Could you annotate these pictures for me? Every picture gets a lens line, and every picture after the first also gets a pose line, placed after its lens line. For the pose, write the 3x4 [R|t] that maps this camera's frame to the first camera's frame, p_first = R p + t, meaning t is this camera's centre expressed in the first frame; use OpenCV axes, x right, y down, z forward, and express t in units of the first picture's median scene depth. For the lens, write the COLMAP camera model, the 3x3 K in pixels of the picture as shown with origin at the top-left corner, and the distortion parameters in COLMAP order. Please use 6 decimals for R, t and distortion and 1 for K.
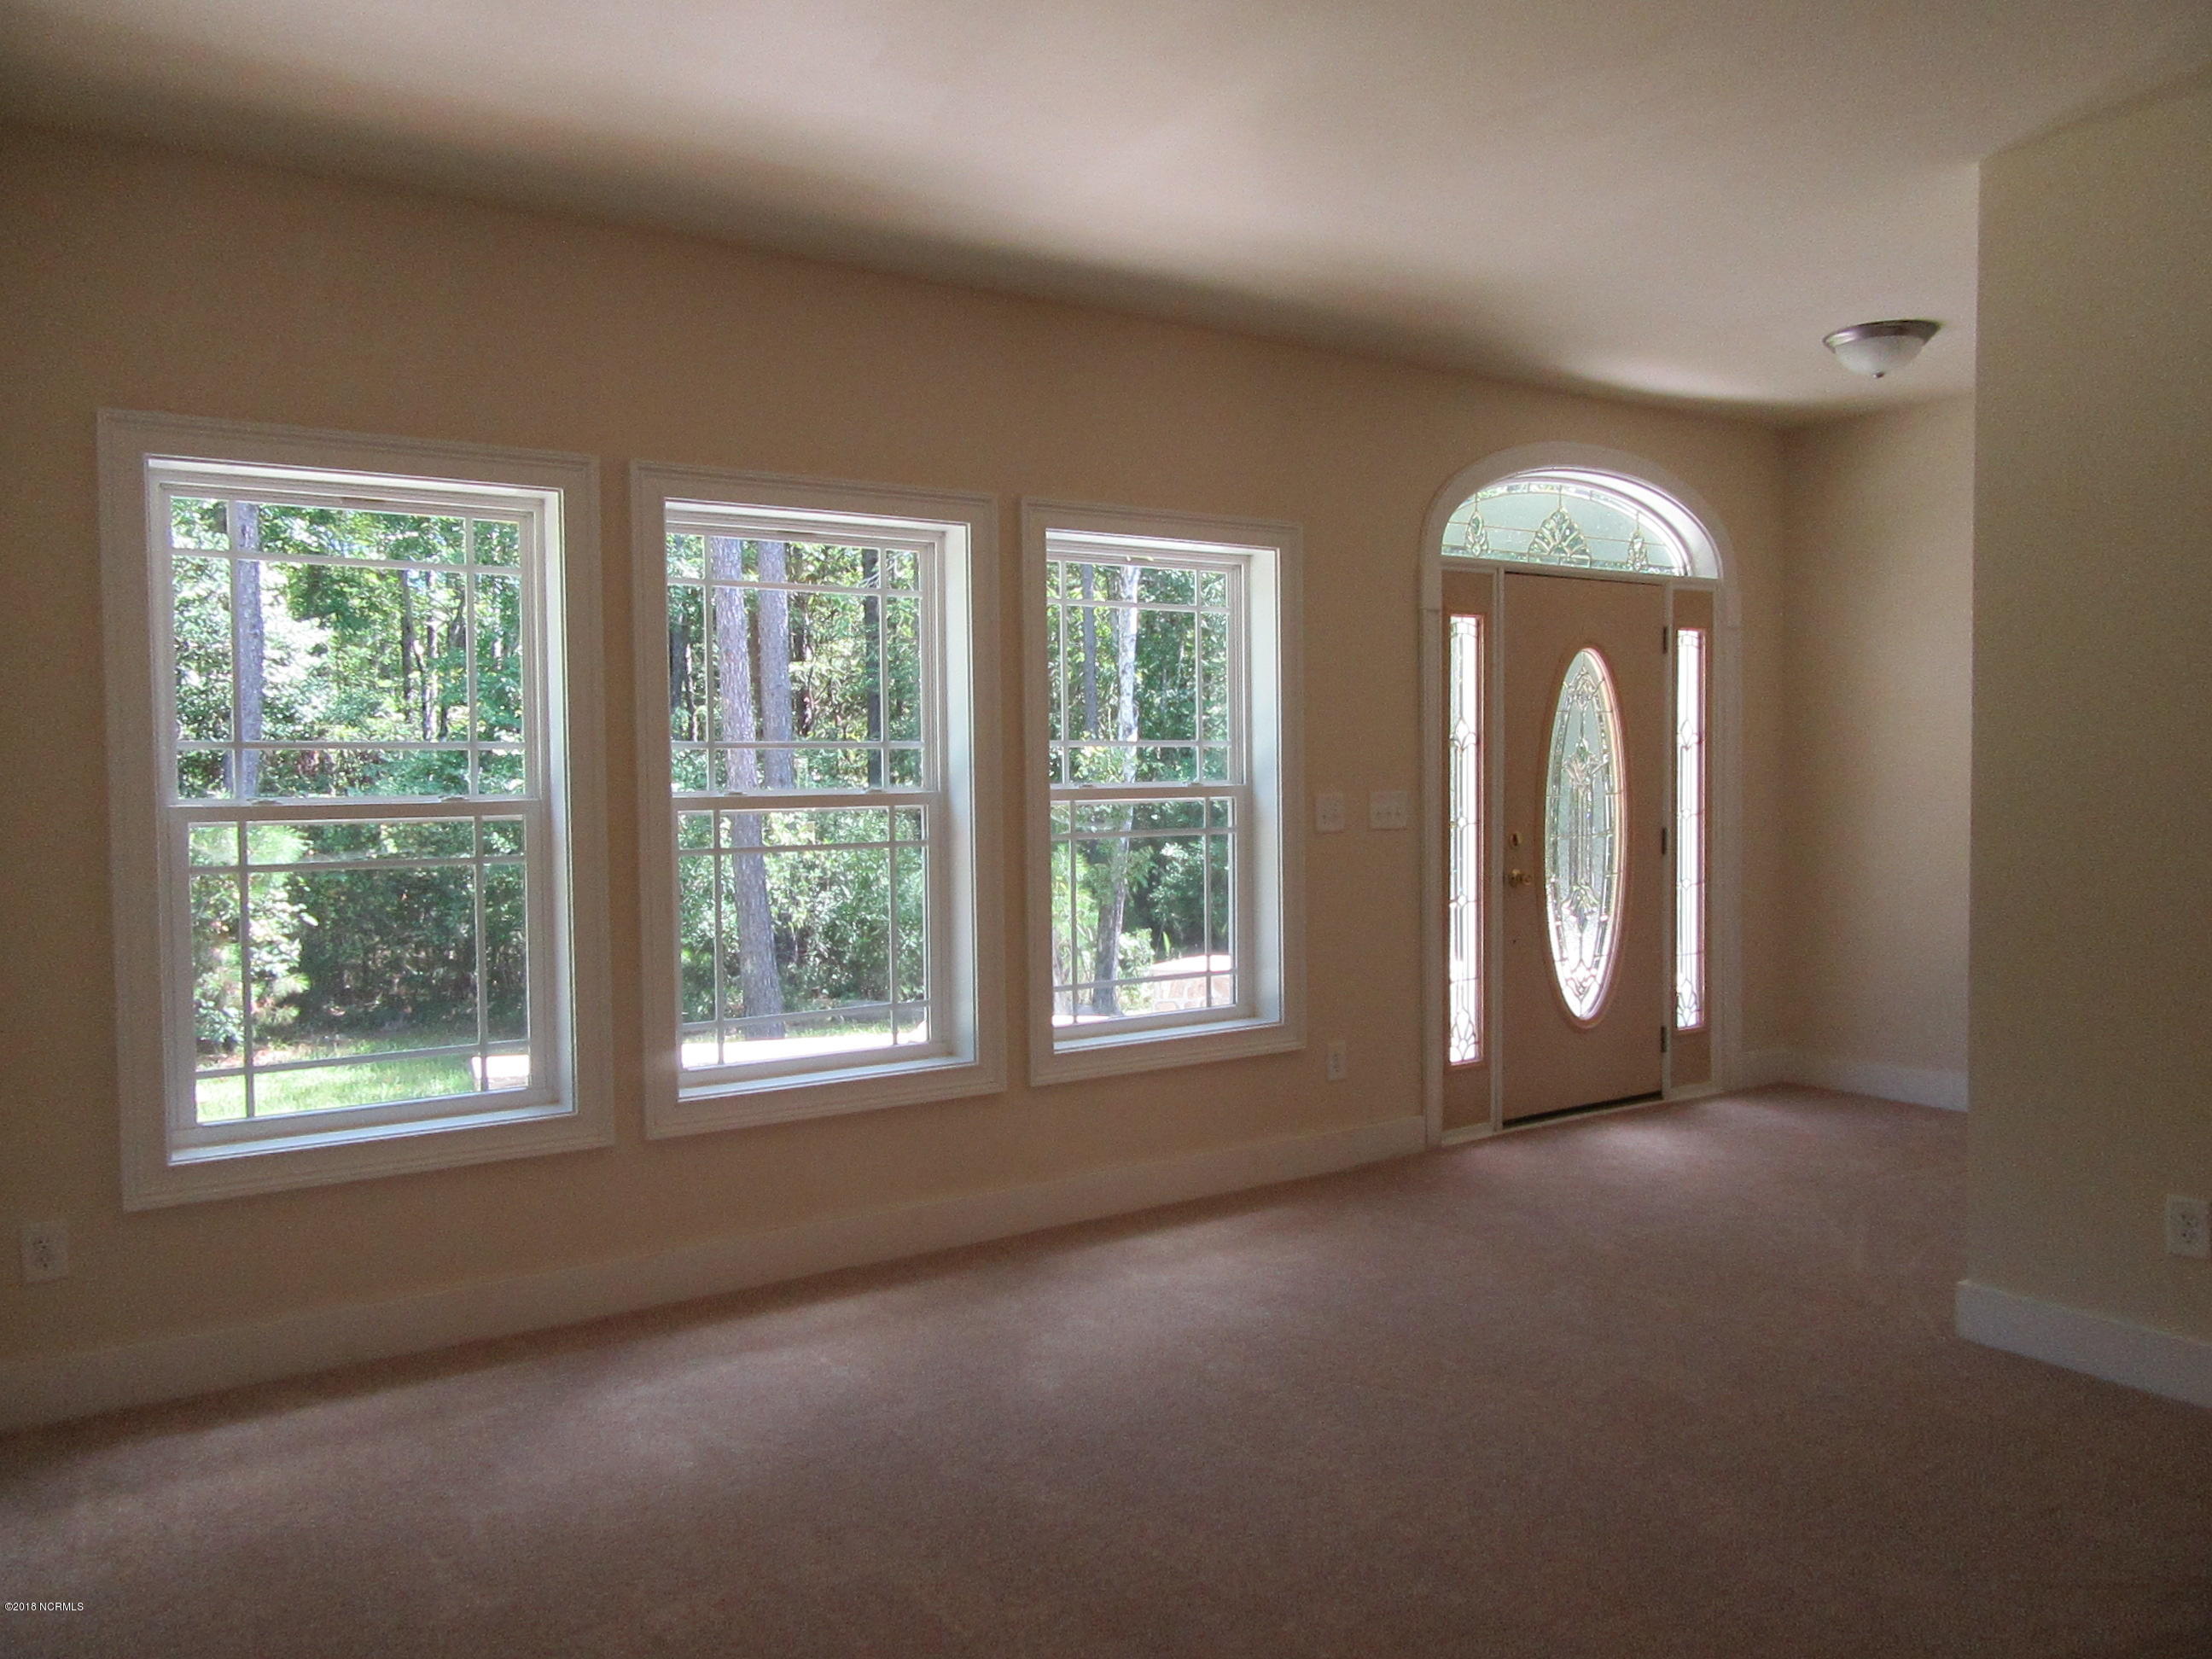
lens RADIAL K [[1649.4, 0, 1106.8], [0, 1649.4, 835.5], [0, 0, 1]] dist [-0.006165, -0.000980]
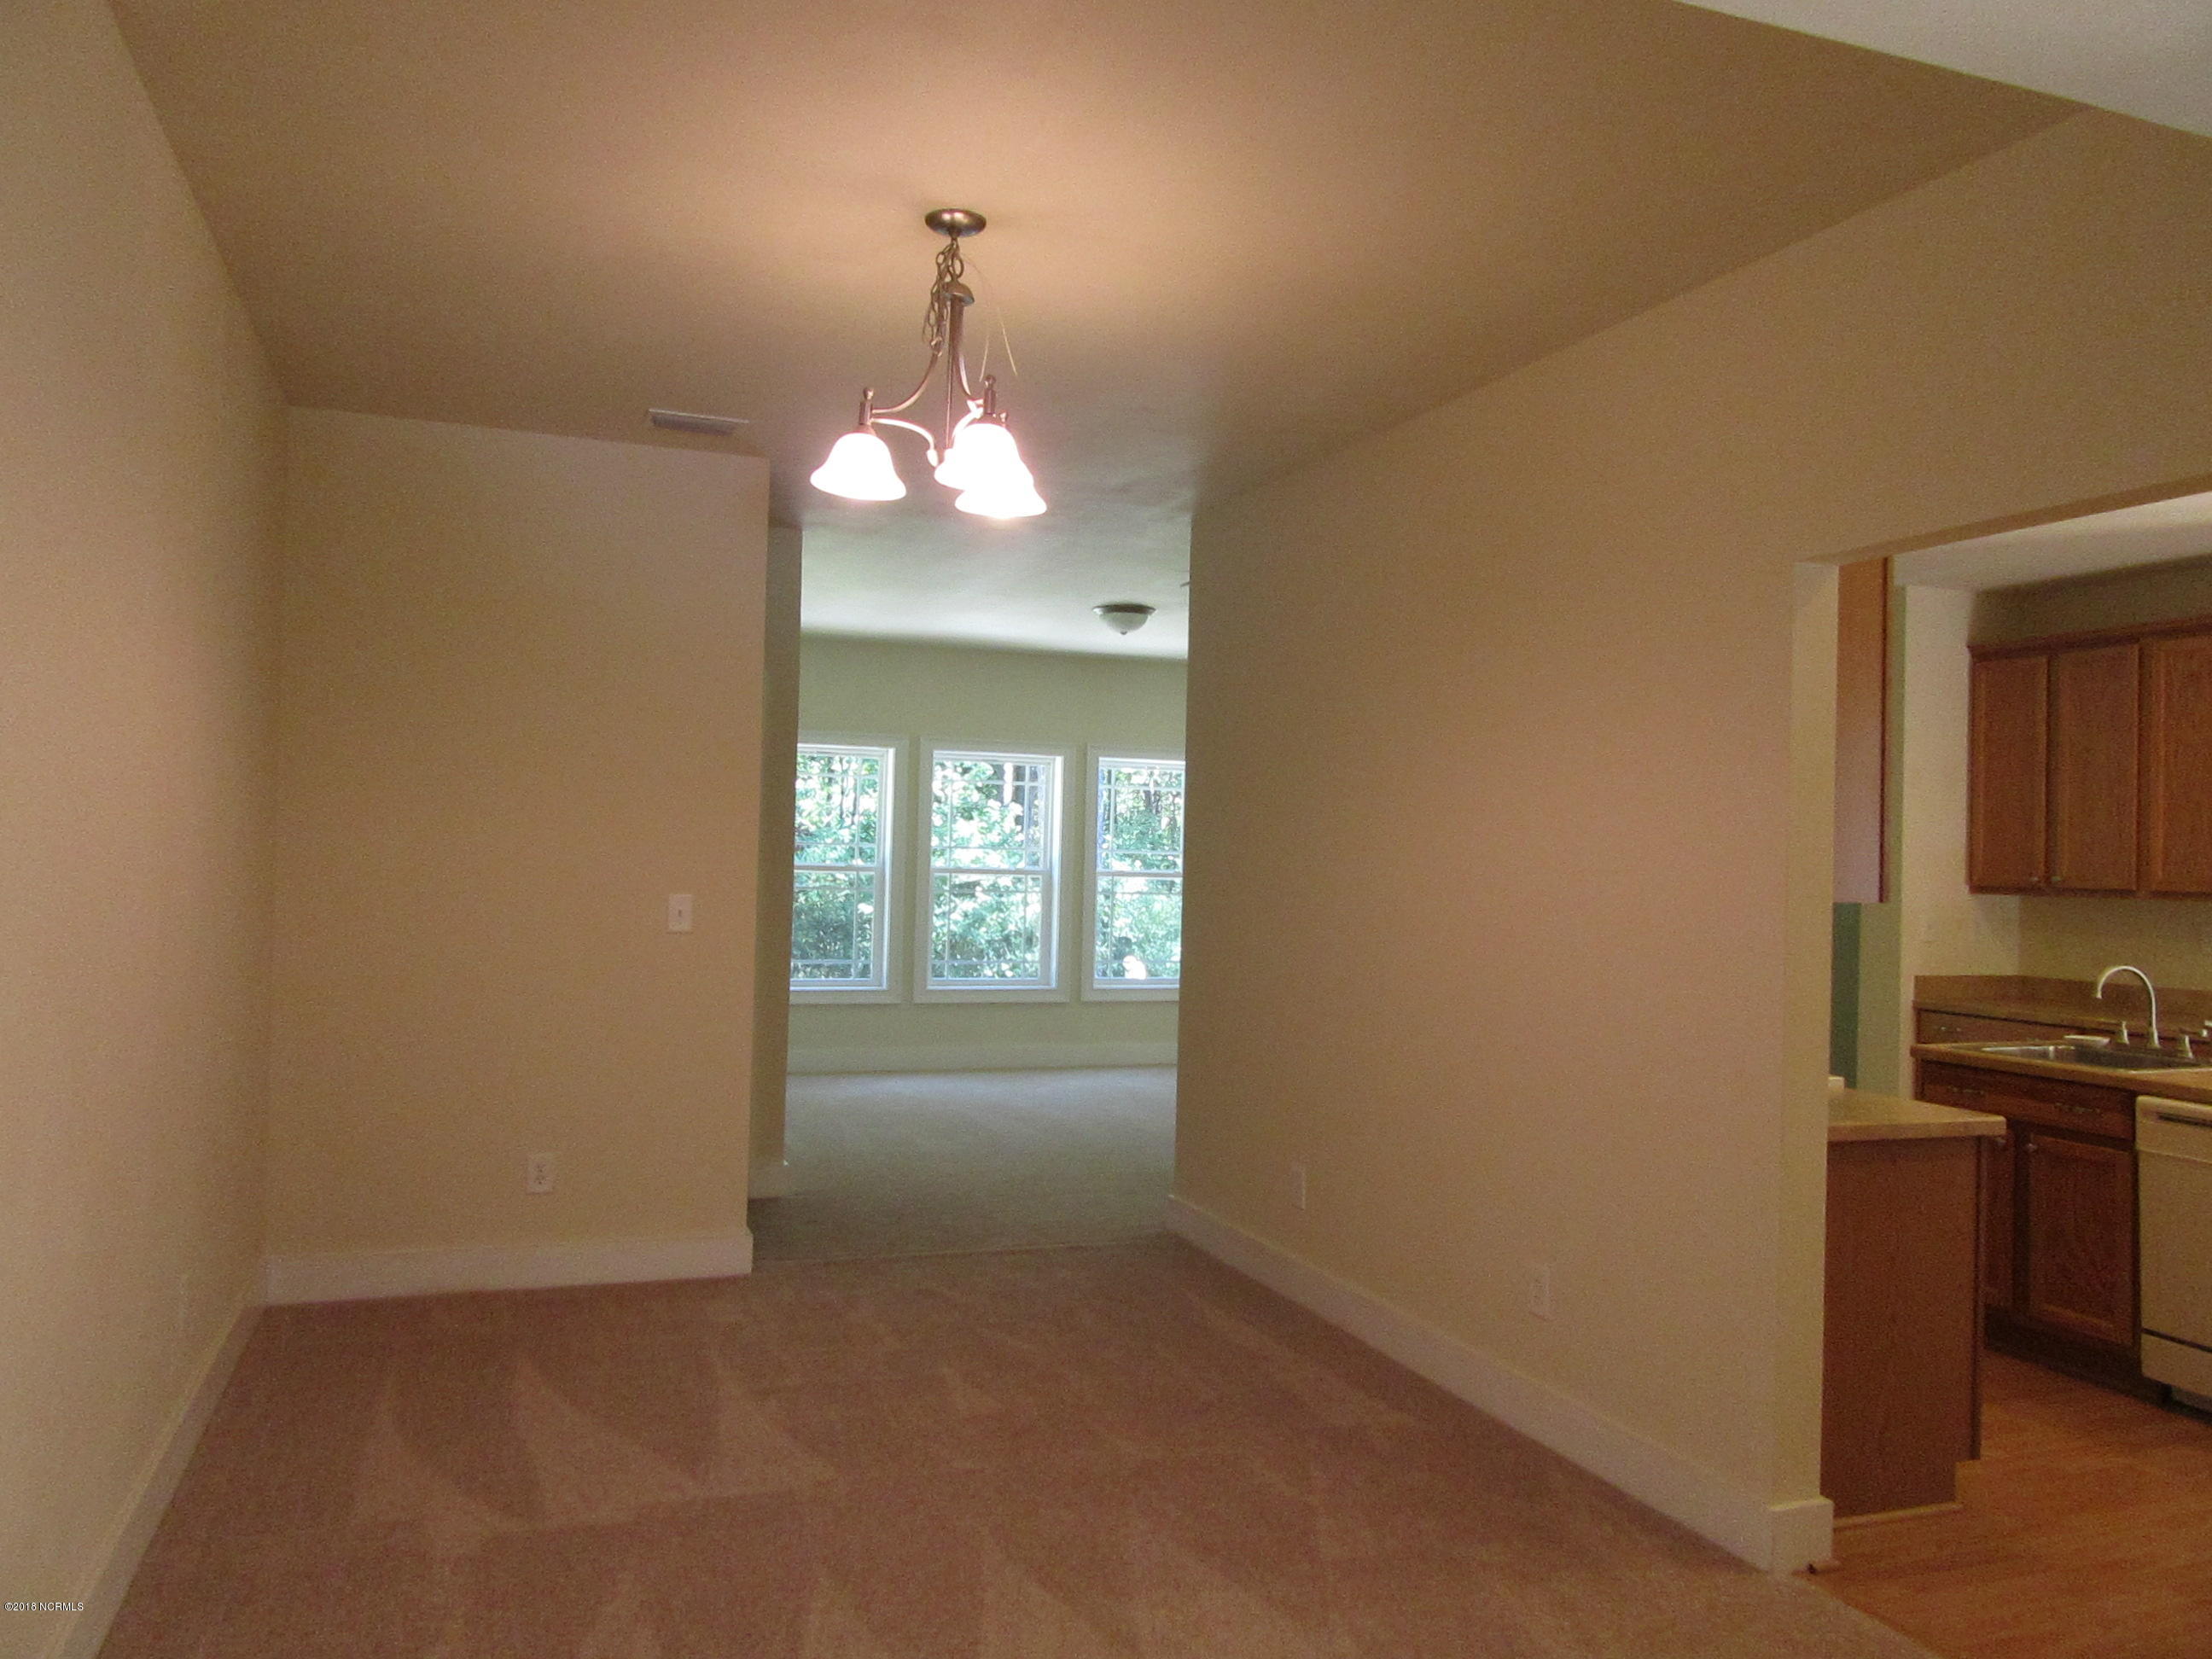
lens RADIAL K [[1649.4, 0, 1103.3], [0, 1649.4, 818.7], [0, 0, 1]] dist [-0.006165, -0.000980]
pose [[0.972812, 0.034994, -0.228936, 0.445269], [-0.048681, 0.997331, -0.054411, 0.021675], [0.226421, 0.064077, 0.971920, -1.095668]]
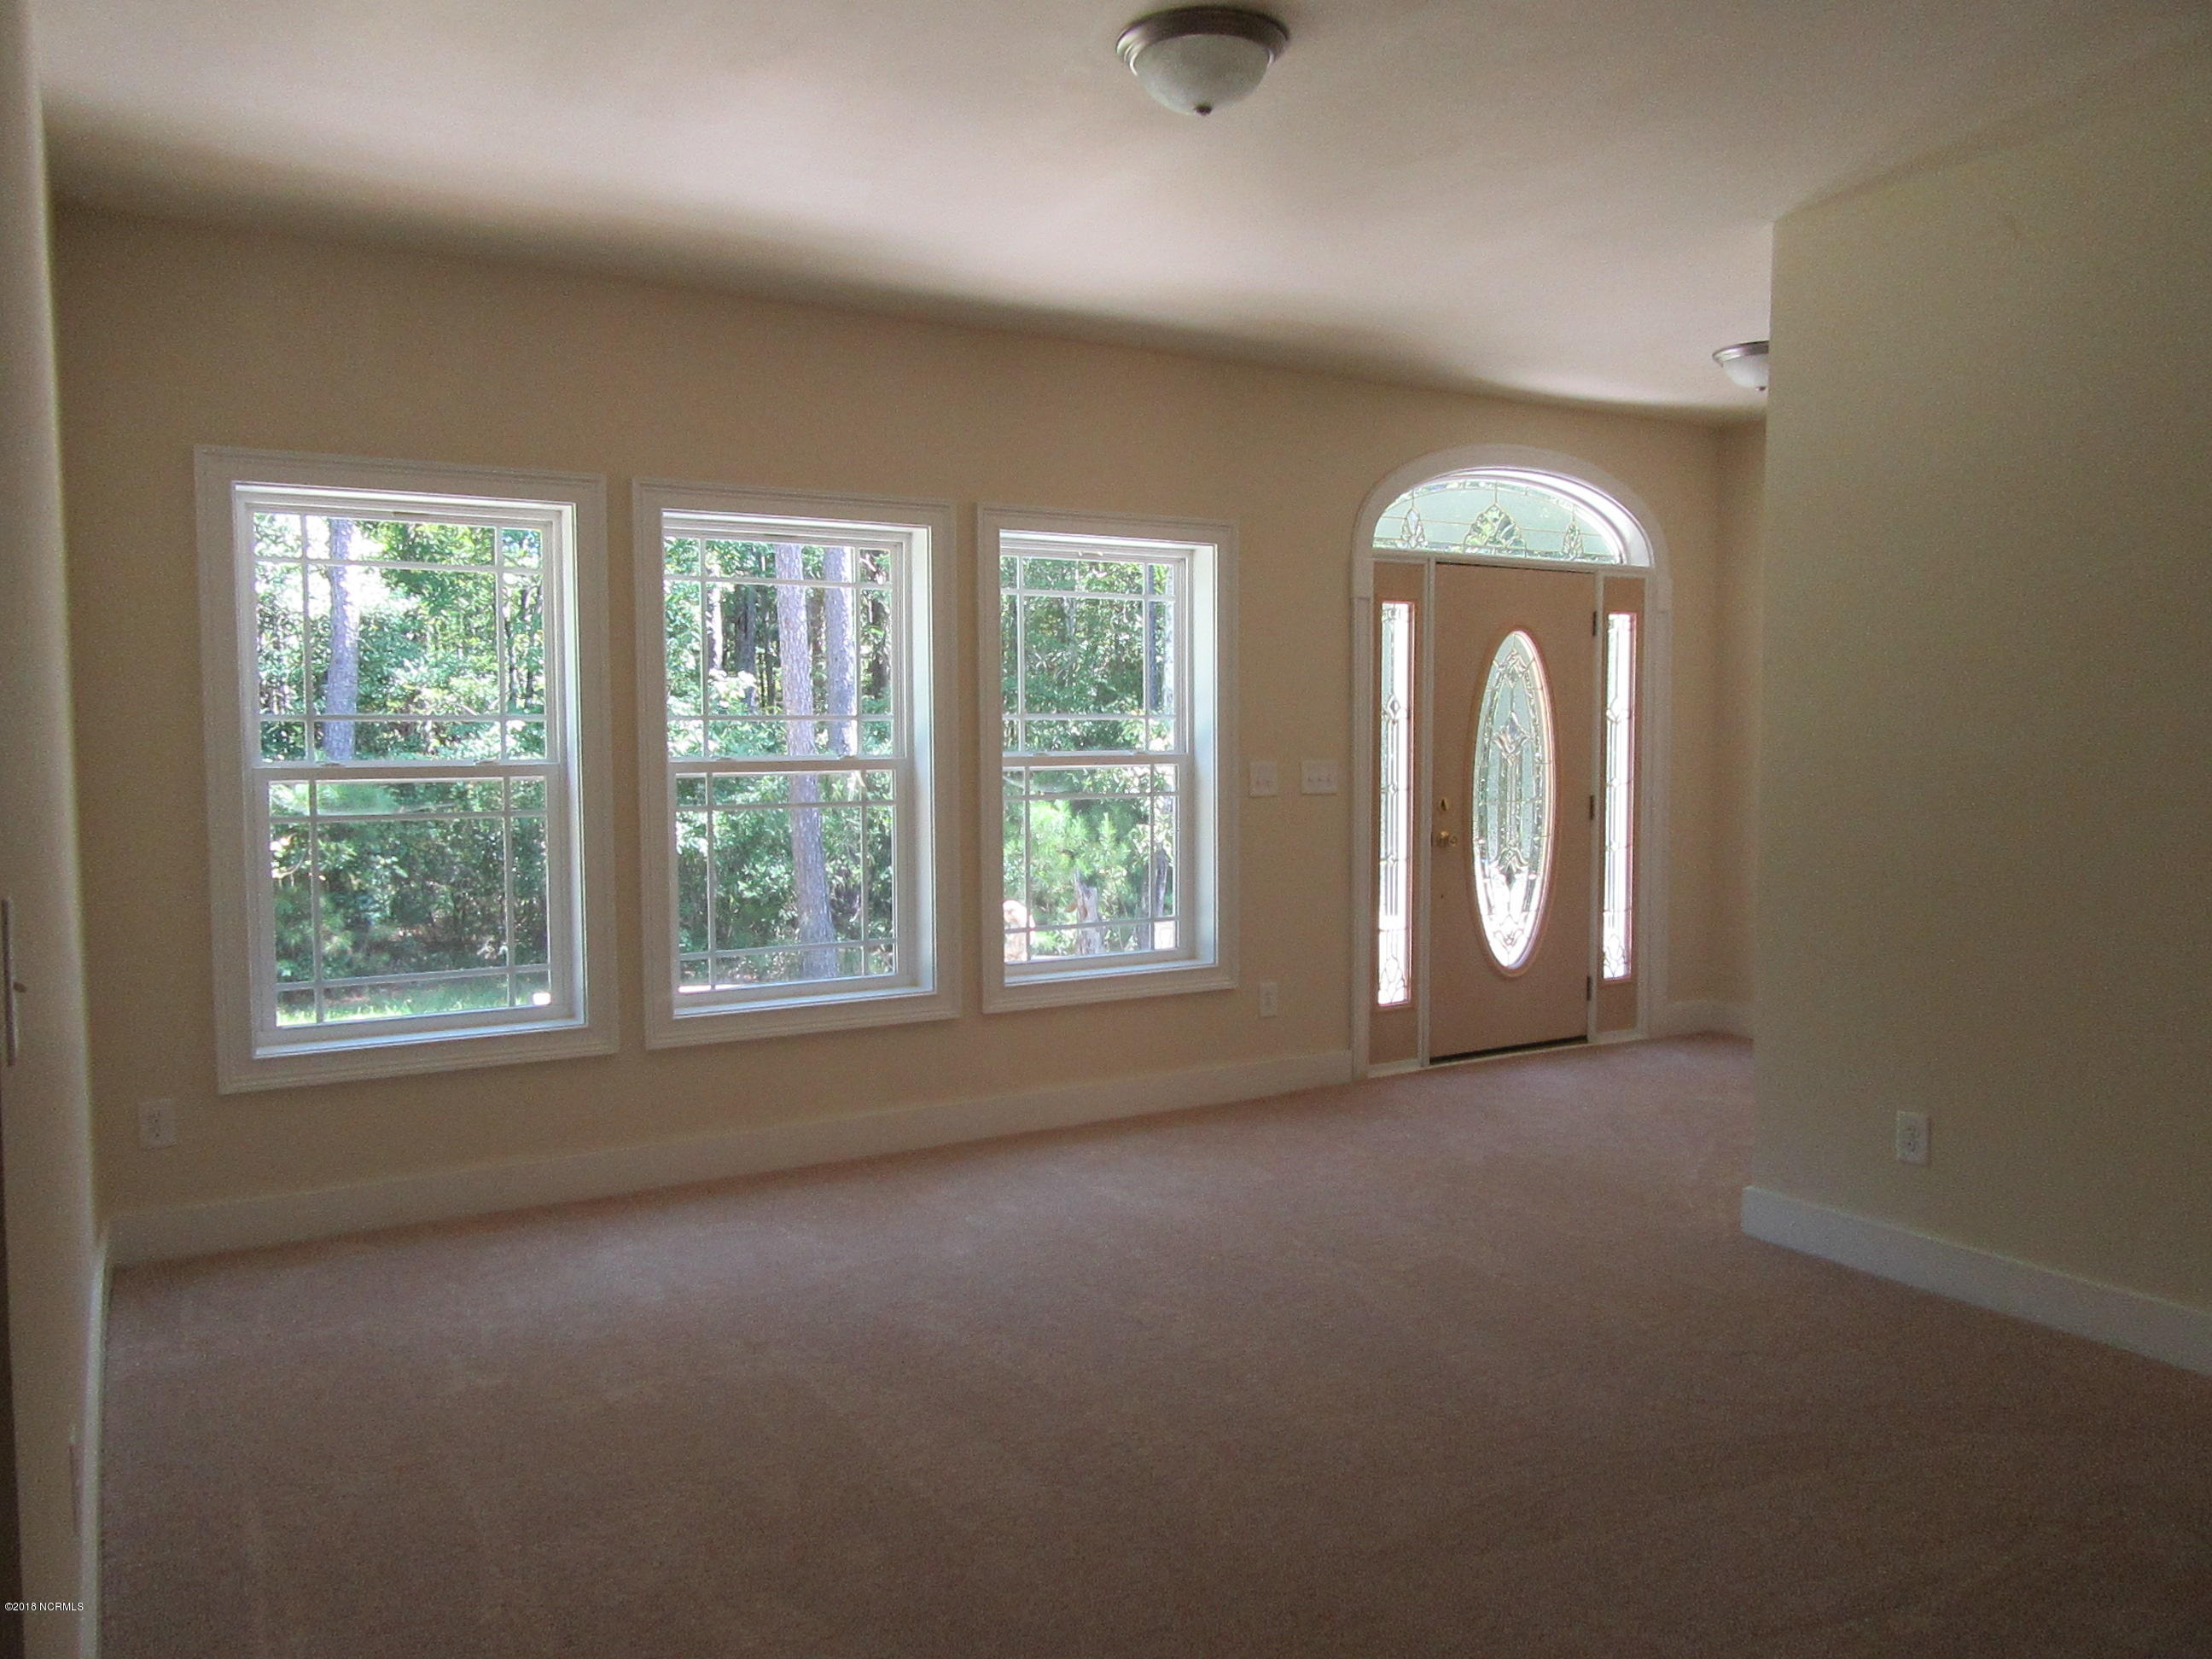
lens RADIAL K [[1649.4, 0, 1105.8], [0, 1649.4, 832.5], [0, 0, 1]] dist [-0.006165, -0.000980]
pose [[0.998651, 0.010276, -0.050898, 0.087342], [-0.009231, 0.999743, 0.020718, 0.000180], [0.051098, -0.020220, 0.998489, -0.132539]]
